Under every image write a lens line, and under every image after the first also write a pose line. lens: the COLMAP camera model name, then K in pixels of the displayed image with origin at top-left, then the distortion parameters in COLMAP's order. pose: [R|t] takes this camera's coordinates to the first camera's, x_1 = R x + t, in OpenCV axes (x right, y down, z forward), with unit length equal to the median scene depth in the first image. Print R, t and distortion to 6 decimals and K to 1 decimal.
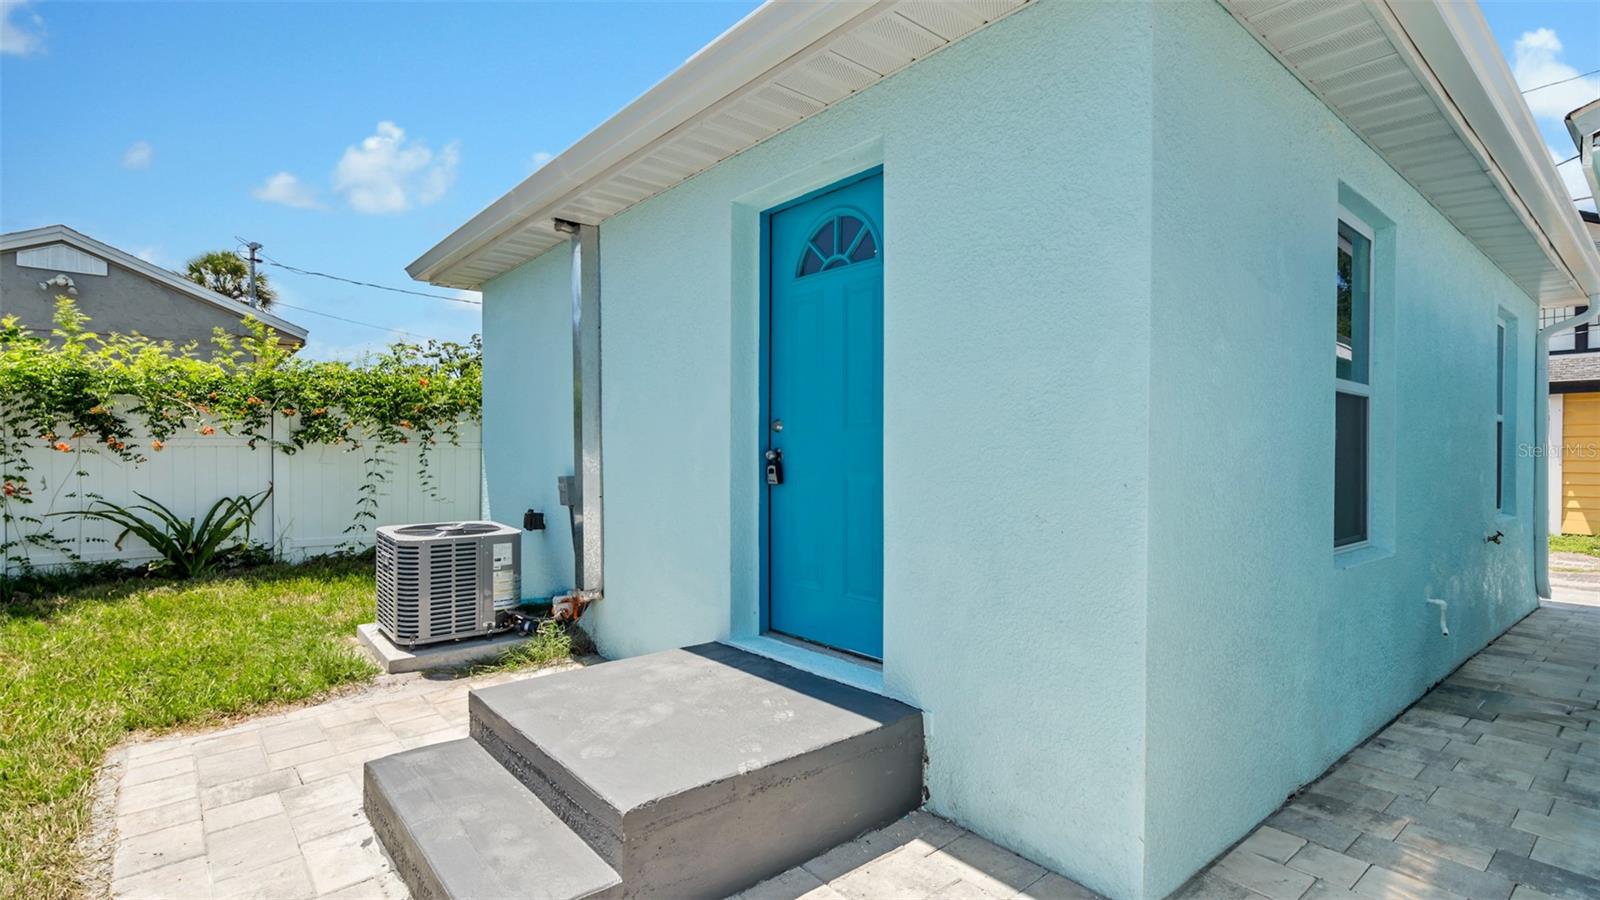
lens RADIAL K [[732.3, 0, 798.3], [0, 732.3, 469.2], [0, 0, 1]] dist [0.001074, 0.000269]
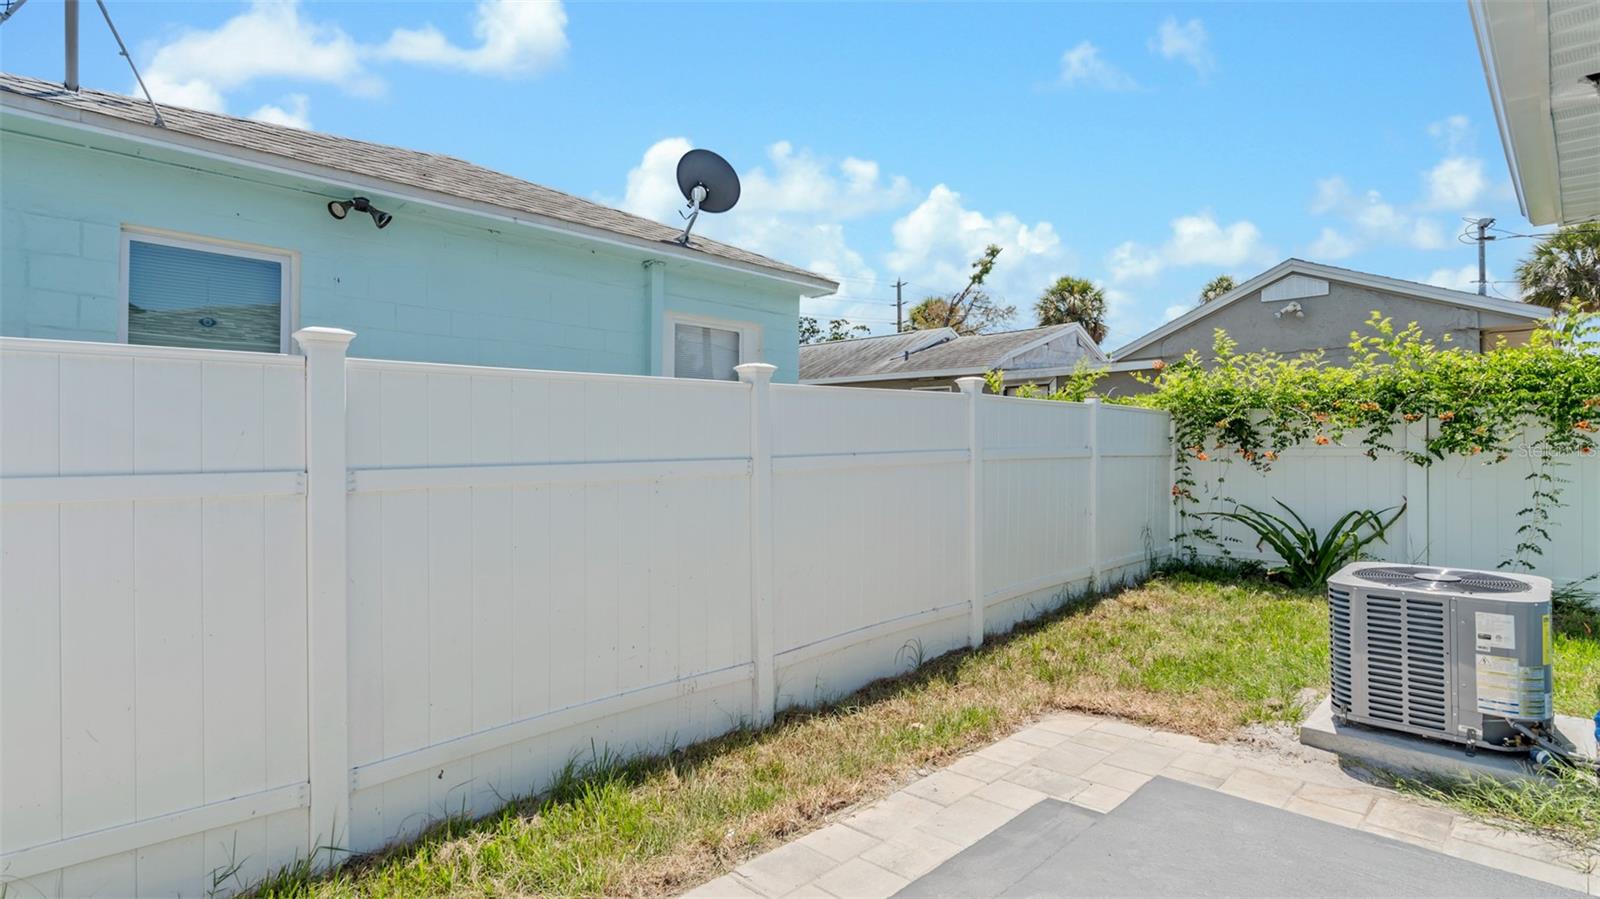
lens RADIAL K [[766.0, 0, 800.0], [0, 766.0, 449.5], [0, 0, 1]] dist [-0.000777, -0.000435]
pose [[0.099690, -0.003270, -0.995013, 0.138596], [-0.028724, 0.999568, -0.006163, -0.014444], [0.994604, 0.029195, 0.099553, 0.209514]]
